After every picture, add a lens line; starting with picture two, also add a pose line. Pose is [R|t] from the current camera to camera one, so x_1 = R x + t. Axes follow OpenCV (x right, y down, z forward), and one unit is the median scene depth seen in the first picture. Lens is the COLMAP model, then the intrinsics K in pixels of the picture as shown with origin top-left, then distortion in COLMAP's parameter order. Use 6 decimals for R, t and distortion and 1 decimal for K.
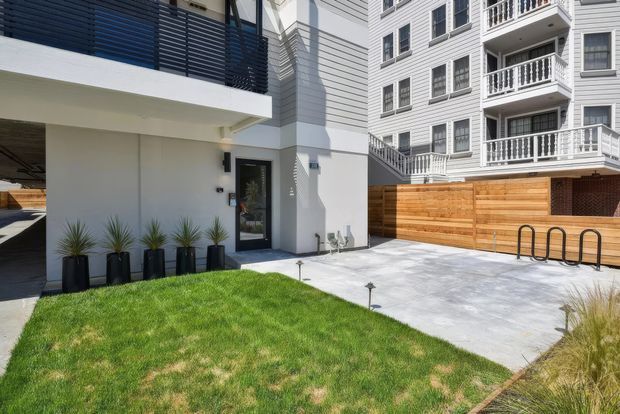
lens RADIAL K [[314.3, 0, 310.0], [0, 314.3, 207.0], [0, 0, 1]] dist [0.000685, -0.000115]
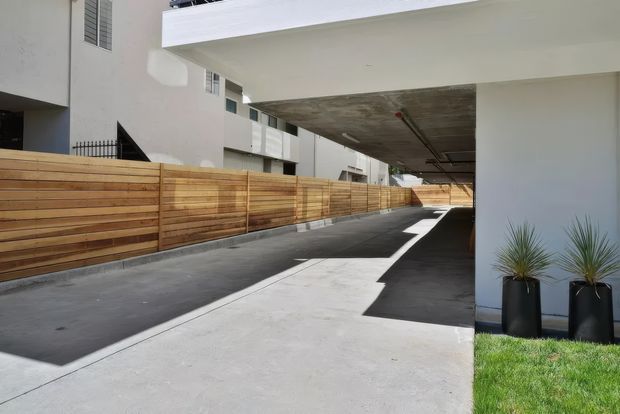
lens RADIAL K [[412.4, 0, 310.0], [0, 412.4, 207.0], [0, 0, 1]] dist [0.000038, -0.001051]
pose [[0.549444, 0.017178, -0.835354, -0.169671], [-0.018460, 0.999794, 0.008417, 0.009096], [0.835327, 0.010796, 0.549648, 0.111532]]
